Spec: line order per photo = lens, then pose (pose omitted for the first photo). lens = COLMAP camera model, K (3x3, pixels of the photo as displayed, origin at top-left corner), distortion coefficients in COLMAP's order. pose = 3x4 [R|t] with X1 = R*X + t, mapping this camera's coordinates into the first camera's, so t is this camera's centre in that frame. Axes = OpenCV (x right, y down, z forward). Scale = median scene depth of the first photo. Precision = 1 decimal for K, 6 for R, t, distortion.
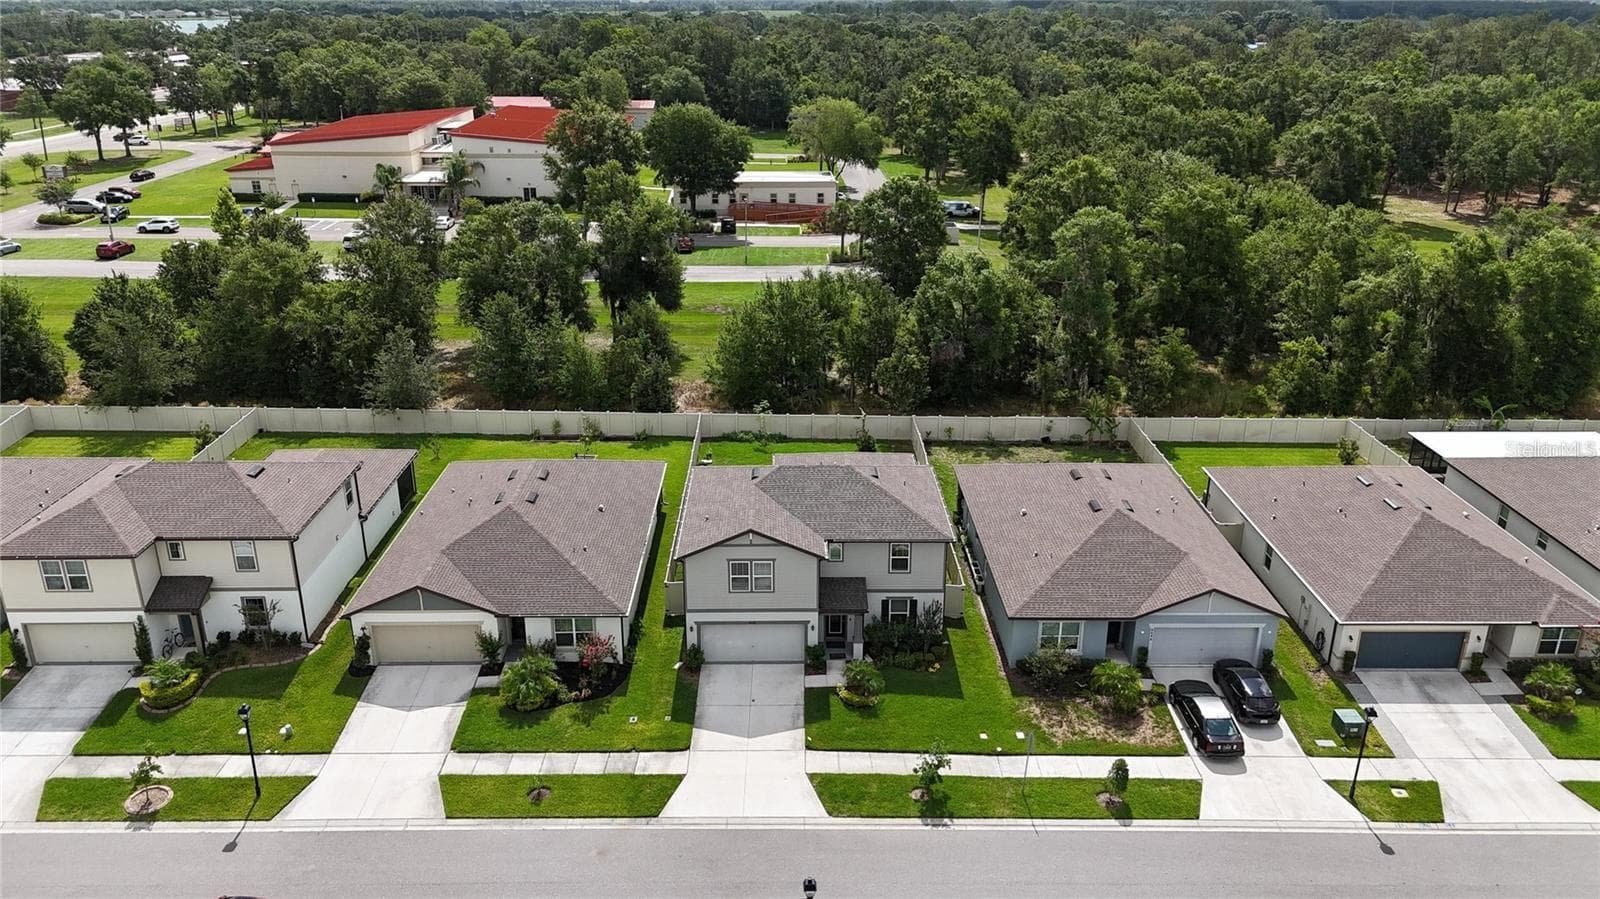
lens RADIAL K [[1199.8, 0, 800.0], [0, 1199.8, 449.5], [0, 0, 1]] dist [0.061553, -0.047891]
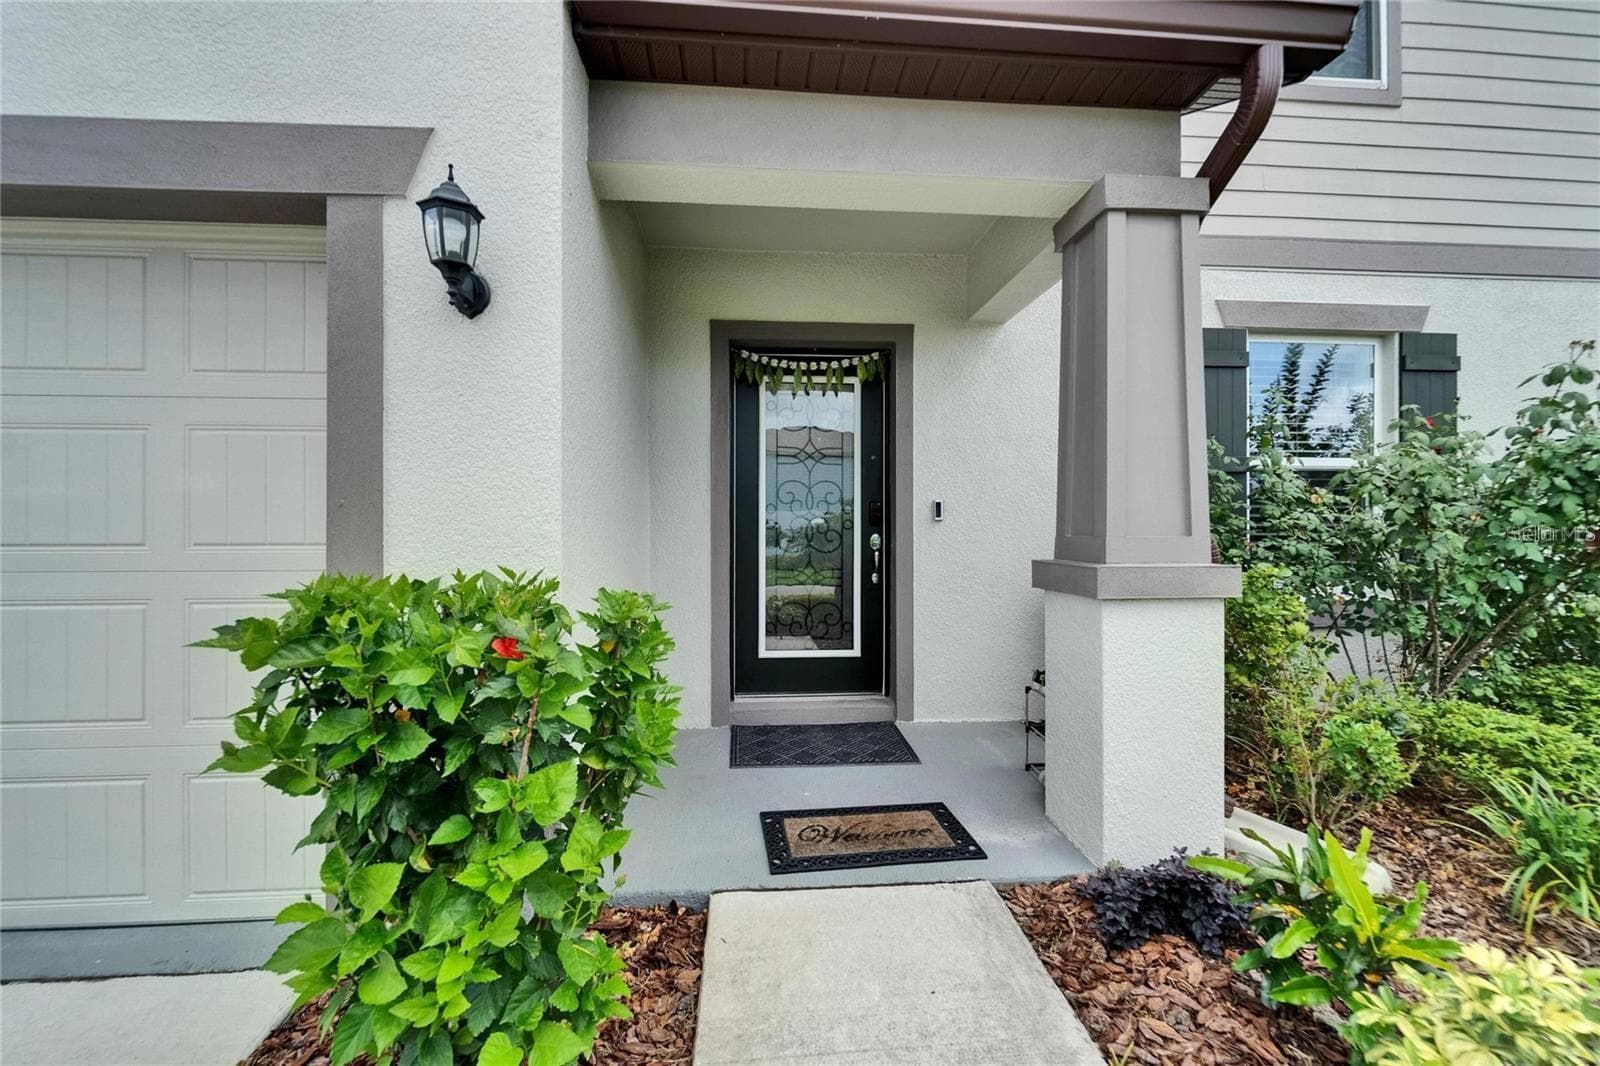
lens RADIAL K [[694.5, 0, 800.0], [0, 694.5, 533.0], [0, 0, 1]] dist [0.000451, 0.000132]
pose [[0.997428, -0.000787, 0.071674, 0.025866], [0.025938, 0.936132, -0.350690, 0.181182], [-0.066821, 0.351647, 0.933745, 1.018370]]
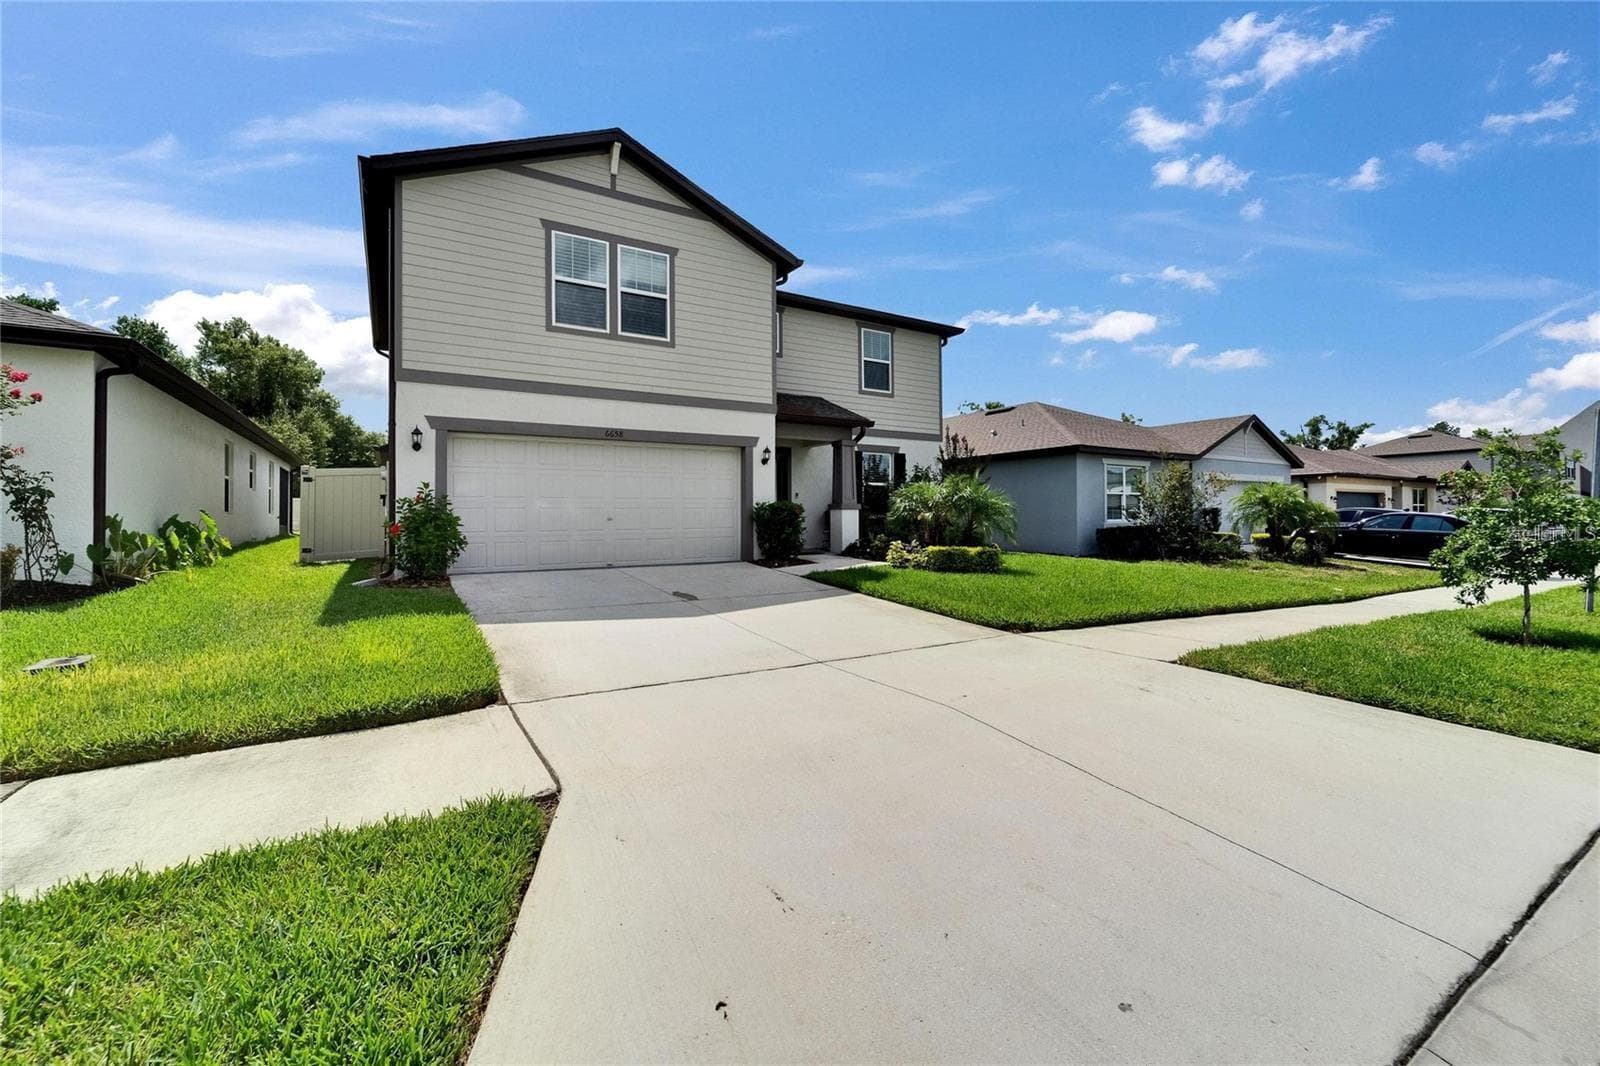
lens RADIAL K [[670.3, 0, 804.3], [0, 670.3, 513.3], [0, 0, 1]] dist [-0.009628, -0.000160]
pose [[0.855481, -0.003064, 0.517826, -0.098386], [0.187794, 0.933744, -0.304723, 0.247971], [-0.482583, 0.357929, 0.799375, 0.860292]]
